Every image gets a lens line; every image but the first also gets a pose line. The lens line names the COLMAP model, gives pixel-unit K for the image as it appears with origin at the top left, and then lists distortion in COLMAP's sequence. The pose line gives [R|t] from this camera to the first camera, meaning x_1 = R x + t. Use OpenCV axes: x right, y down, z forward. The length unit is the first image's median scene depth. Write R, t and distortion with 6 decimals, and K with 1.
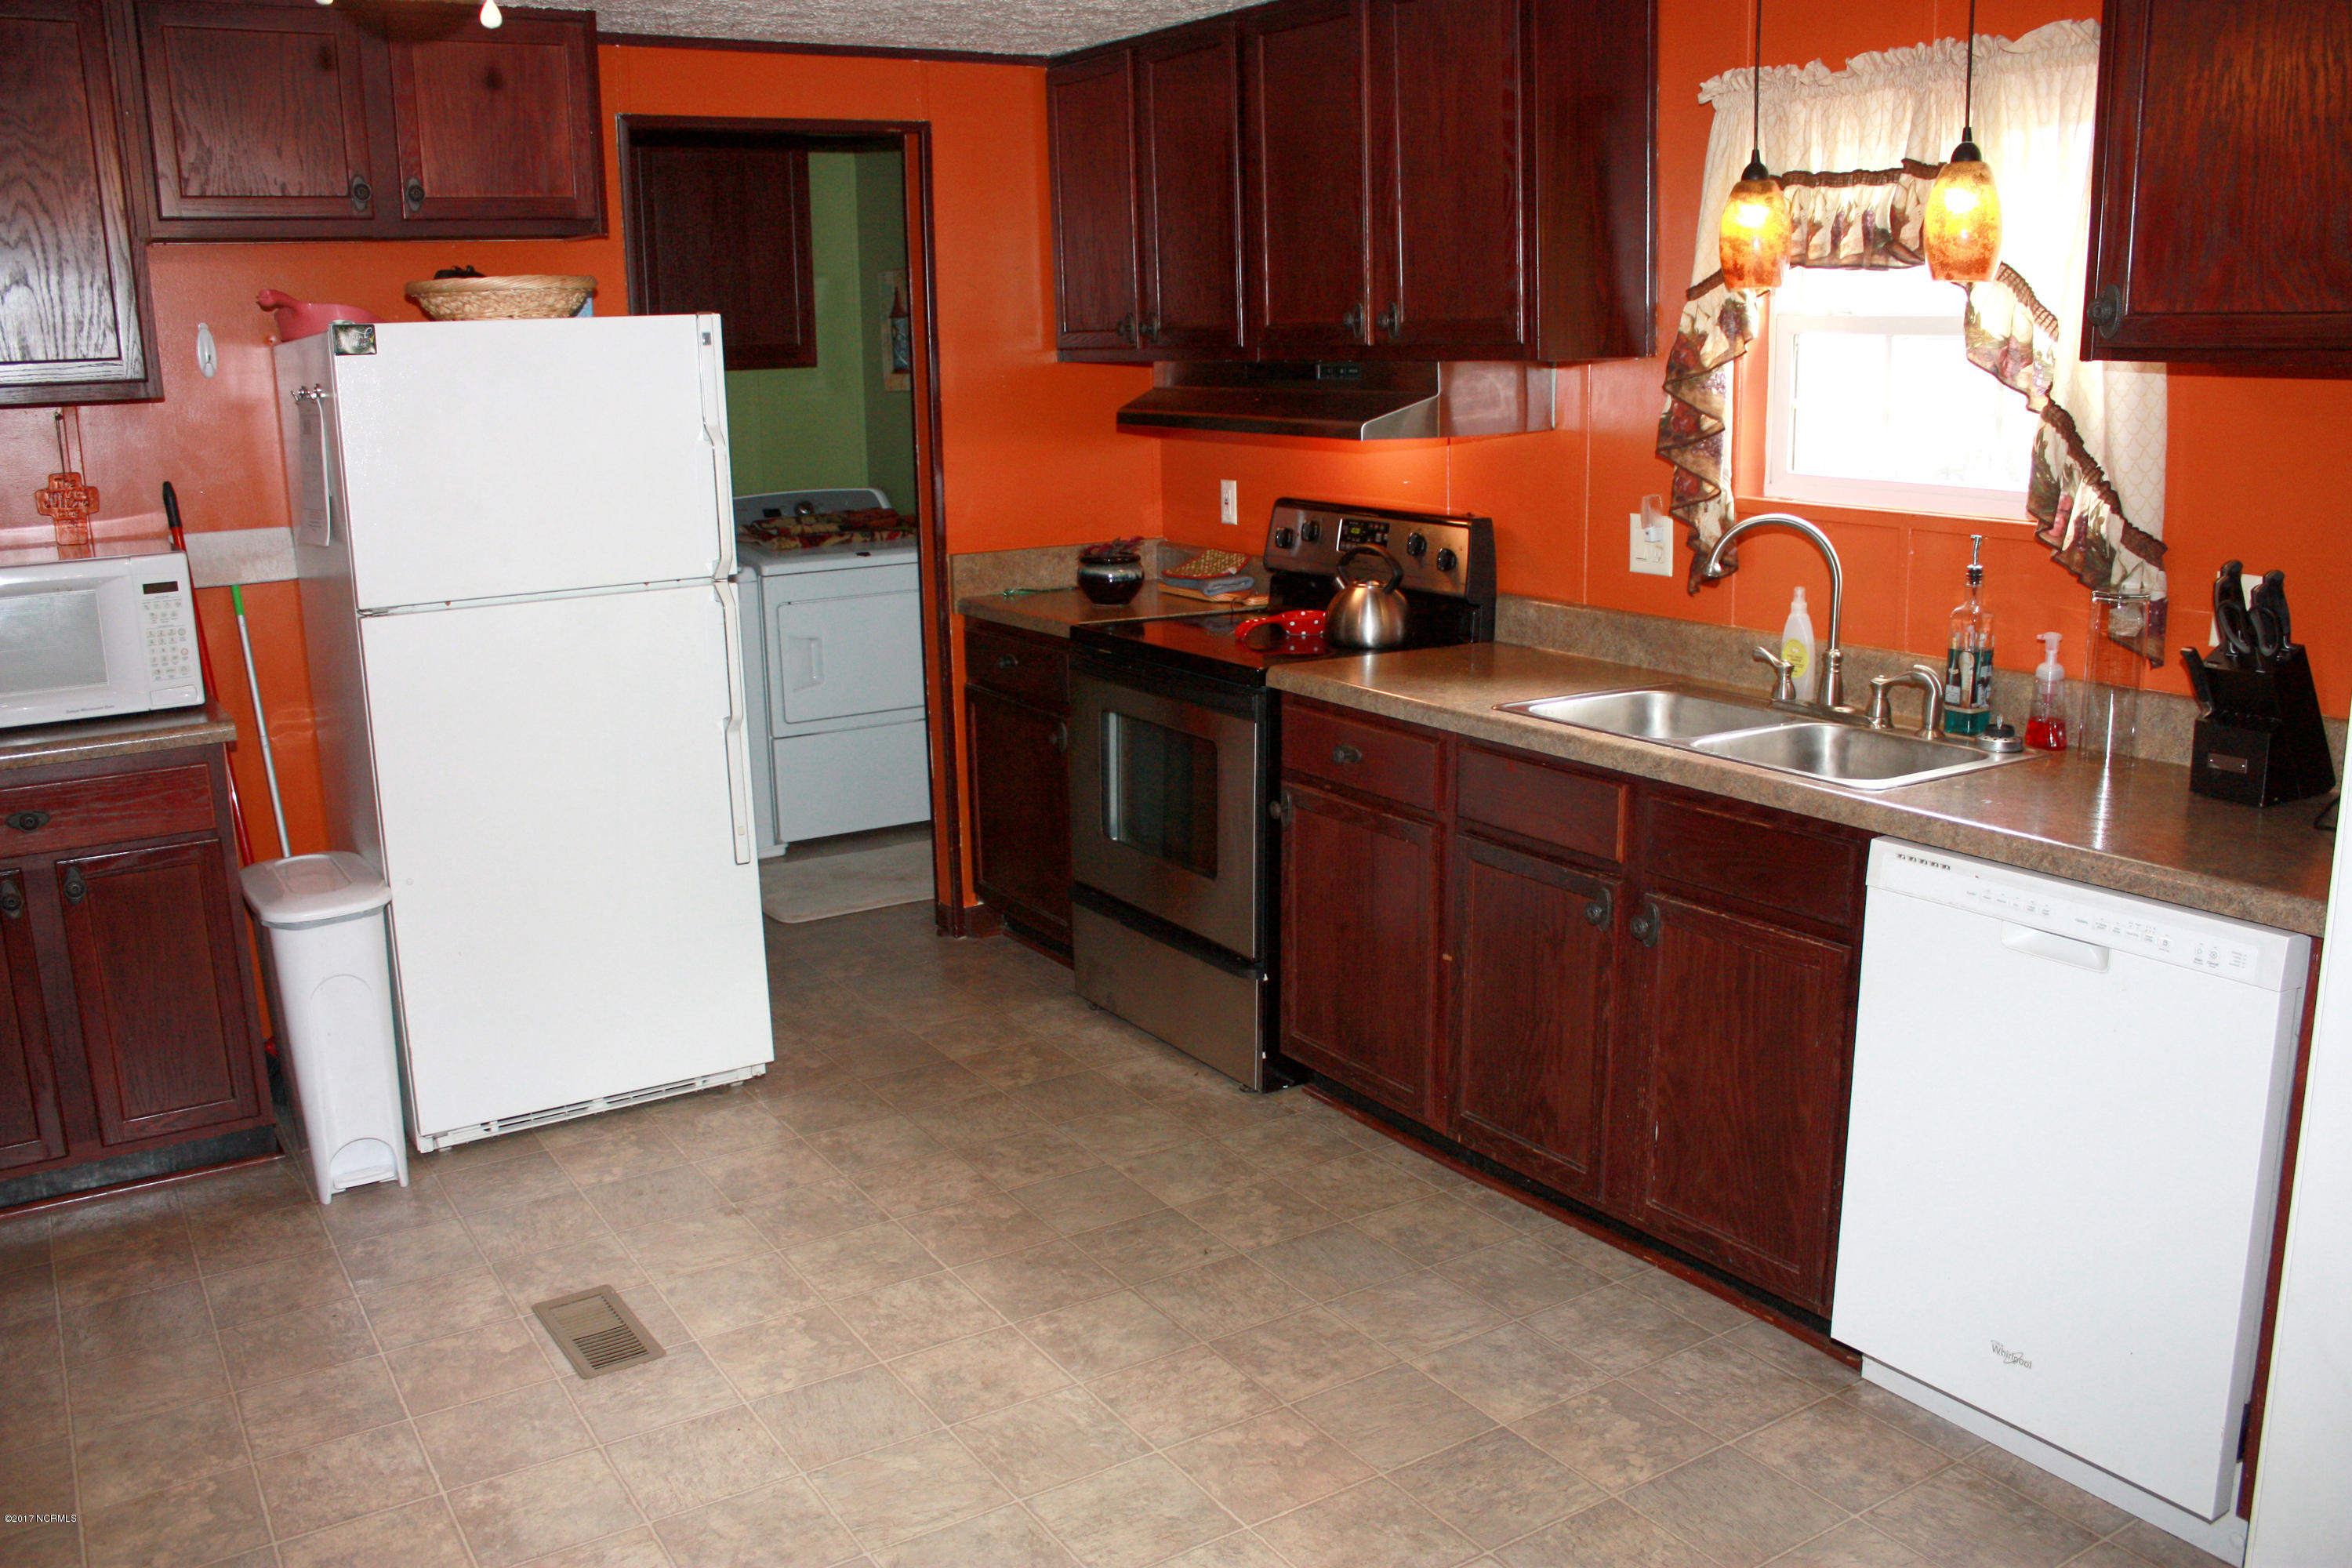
lens RADIAL K [[1968.4, 0, 1176.0], [0, 1968.4, 784.0], [0, 0, 1]] dist [-0.164055, 0.150367]
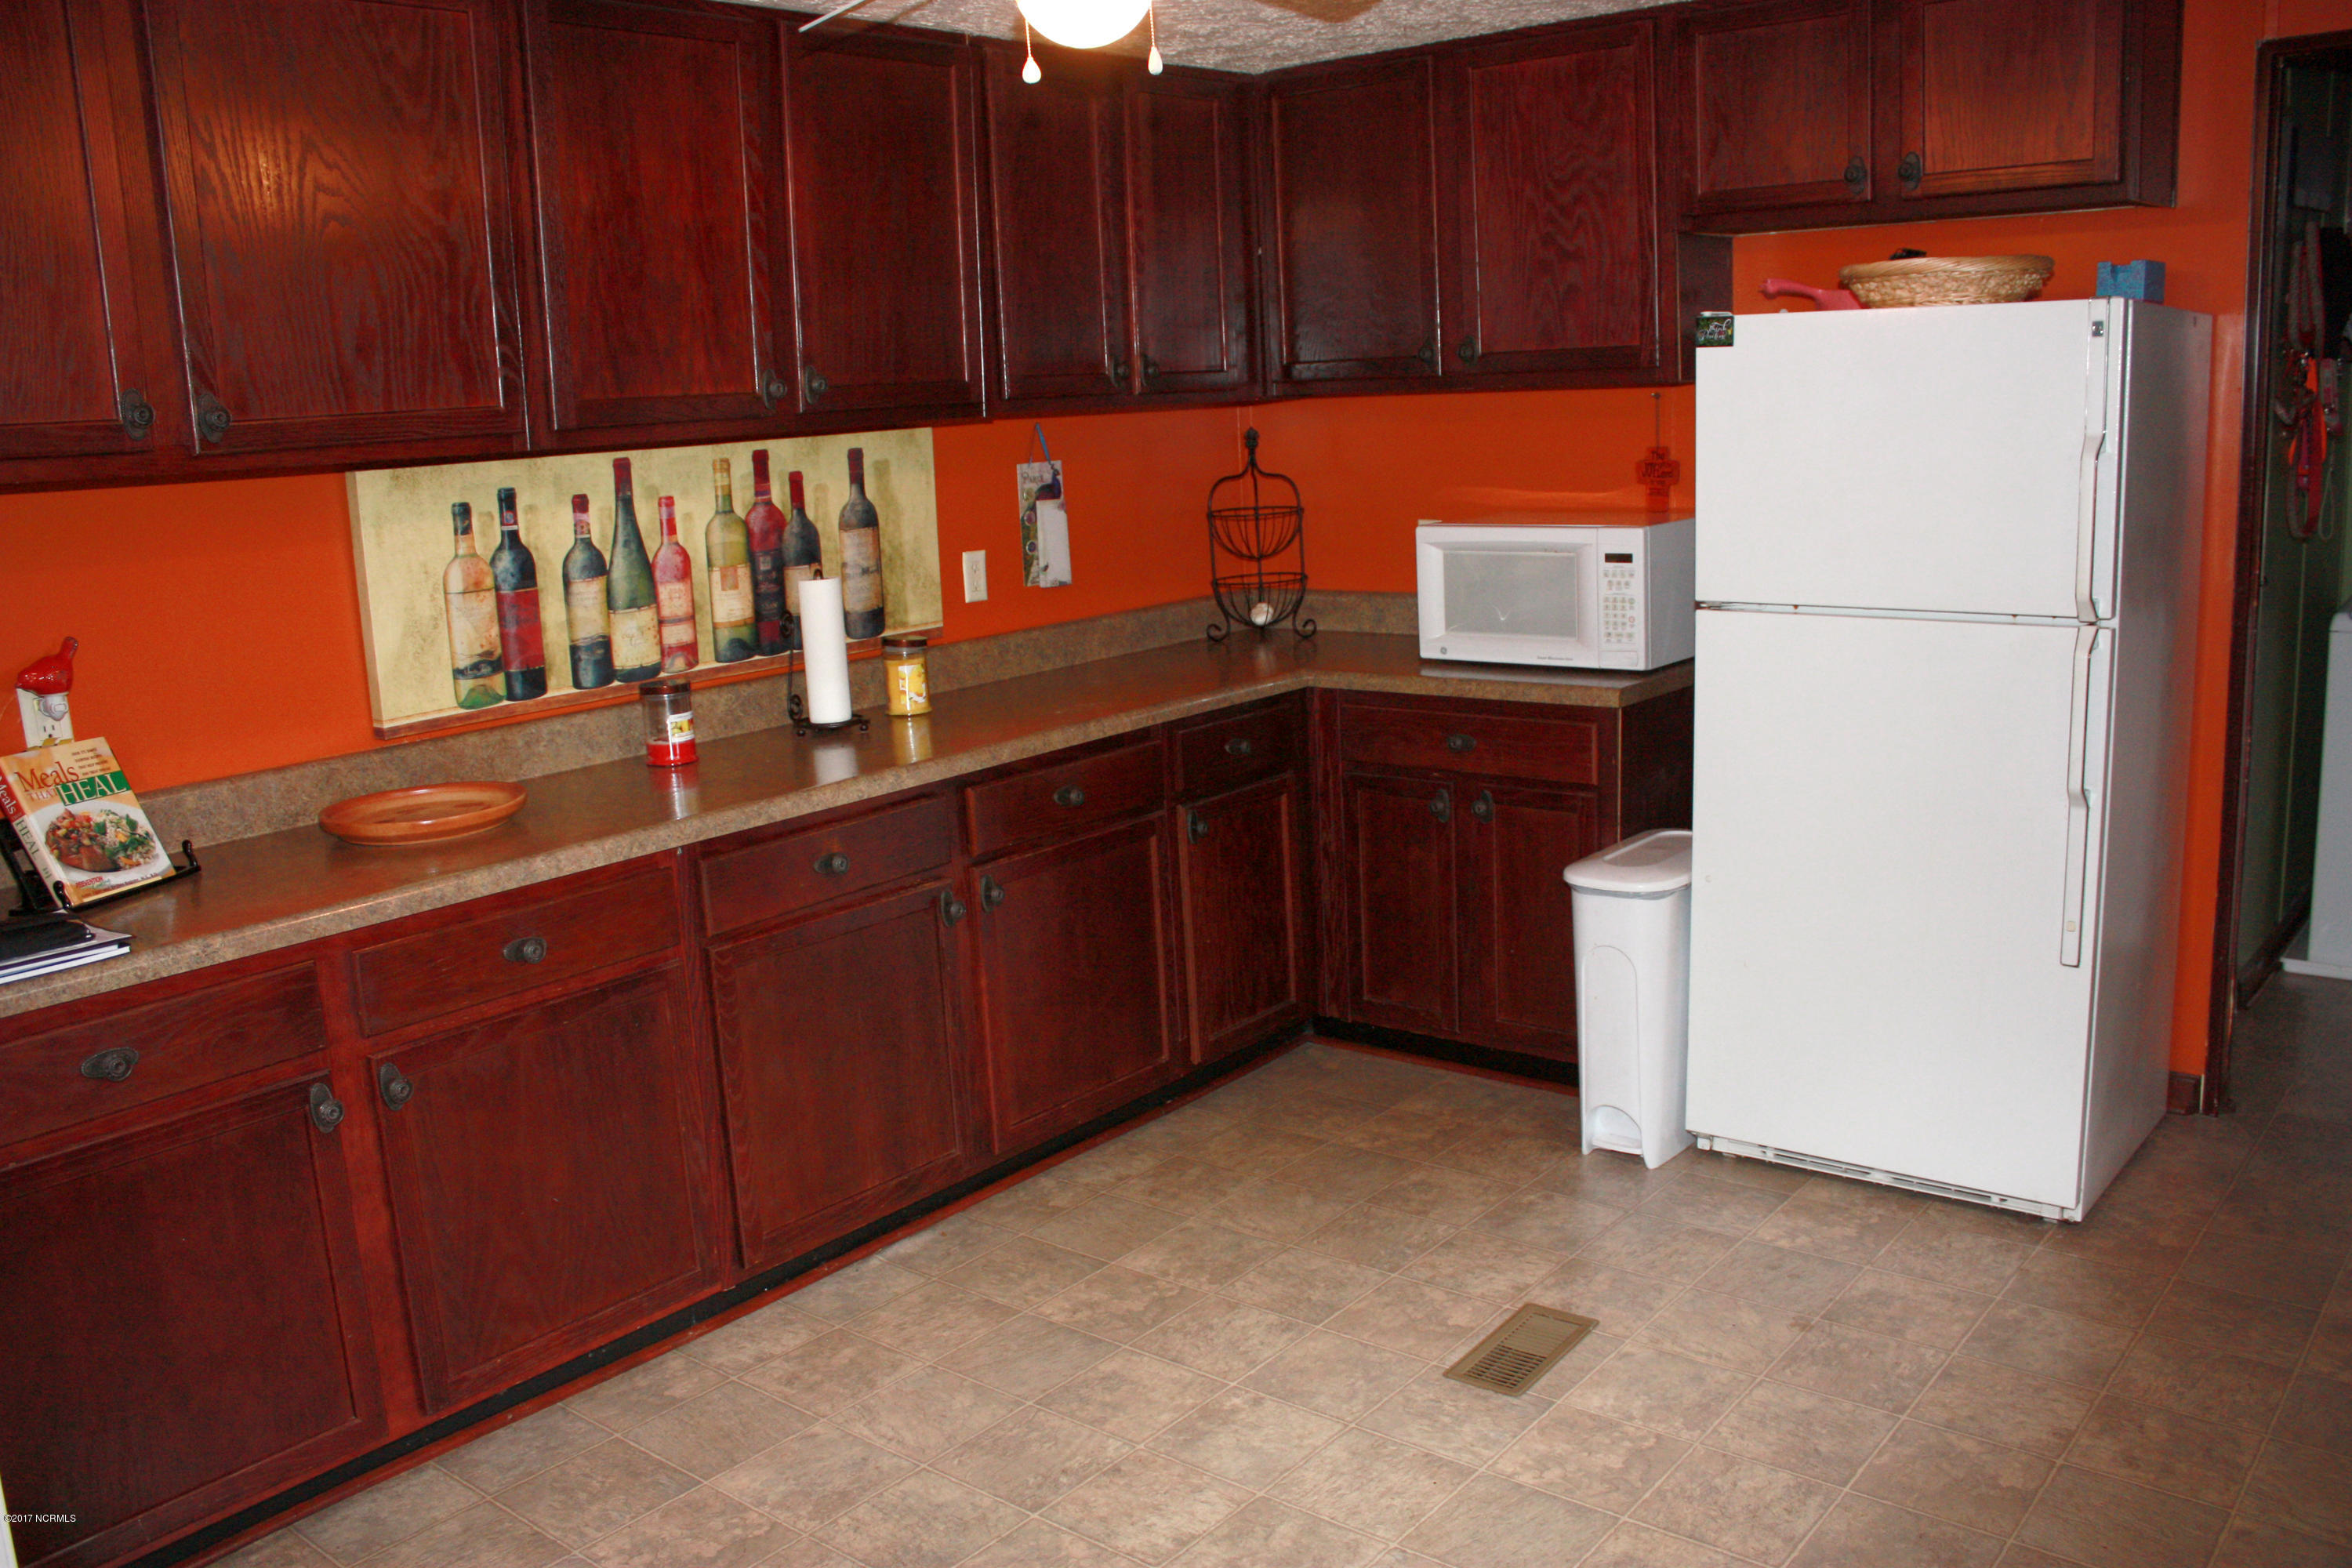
lens RADIAL K [[1968.4, 0, 1176.0], [0, 1968.4, 784.0], [0, 0, 1]] dist [-0.164055, 0.150367]
pose [[0.310571, 0.196340, -0.930052, 0.433155], [-0.170780, 0.974040, 0.148597, -0.097652], [0.935083, 0.112684, 0.336039, 0.397555]]
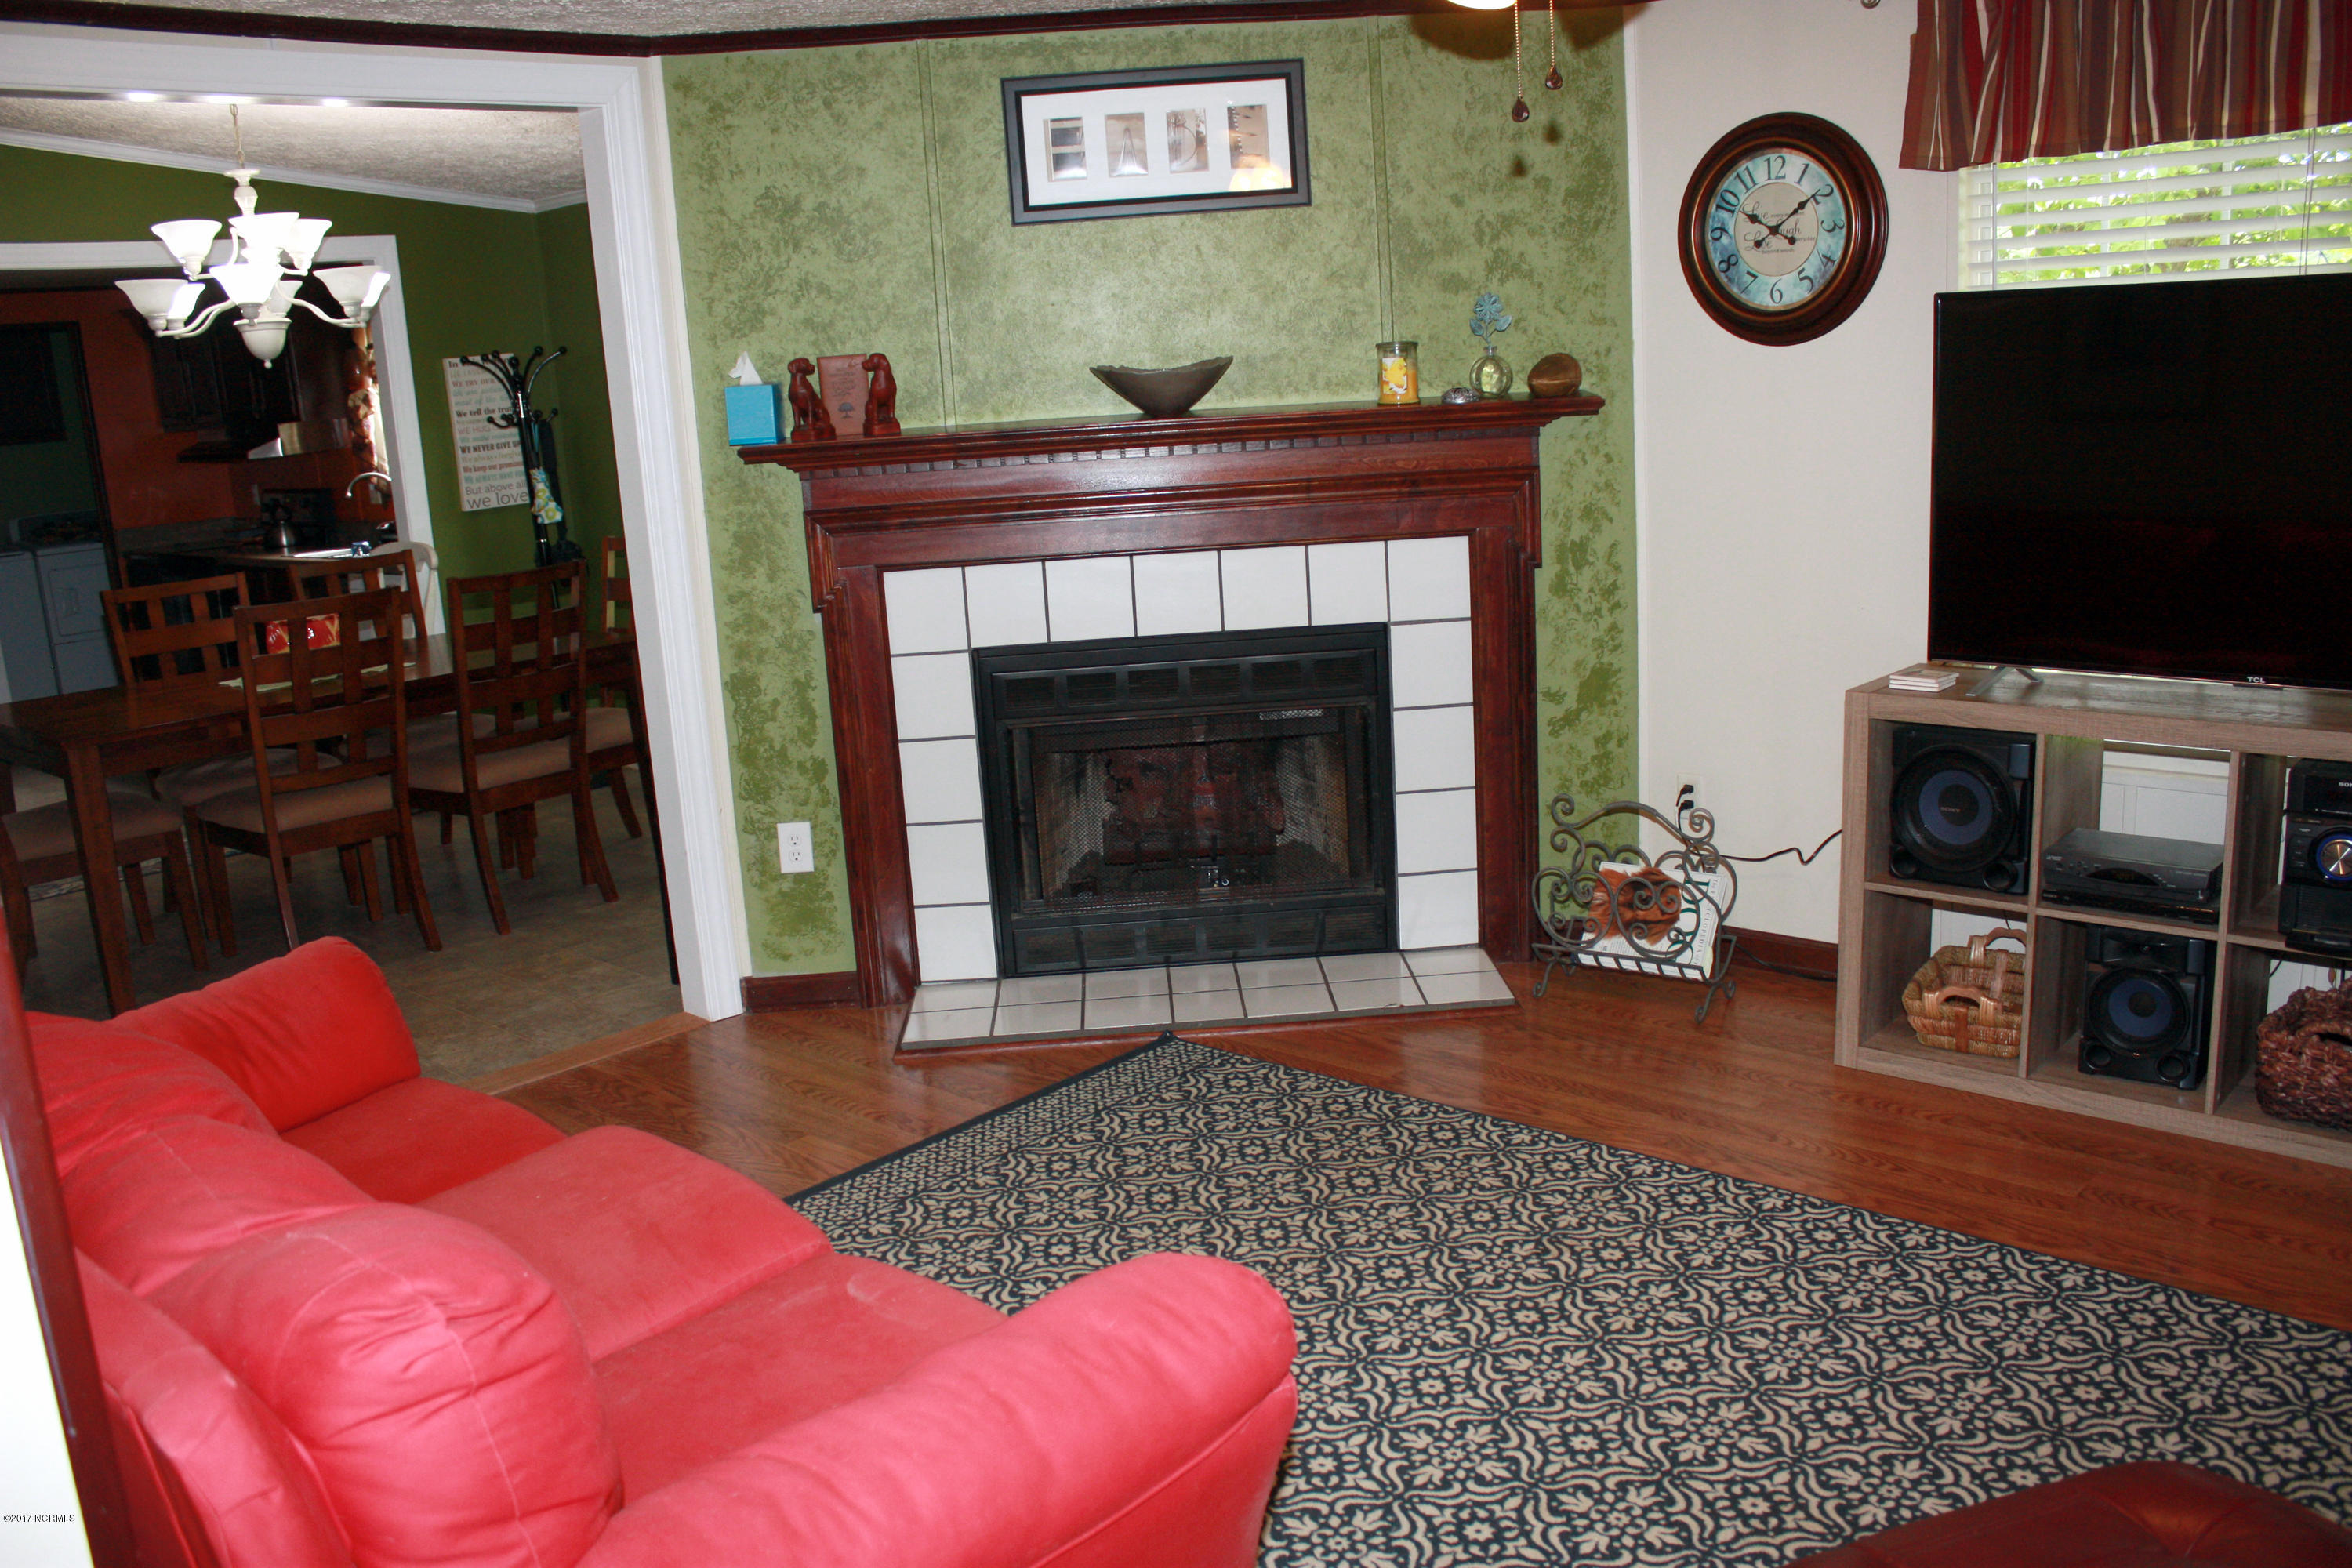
lens RADIAL K [[1968.4, 0, 1176.0], [0, 1968.4, 784.0], [0, 0, 1]] dist [-0.164055, 0.150367]
pose [[0.967788, -0.096236, 0.232650, 0.641559], [0.099412, 0.995044, -0.001940, 0.355682], [-0.231310, 0.025005, 0.972559, -1.601709]]
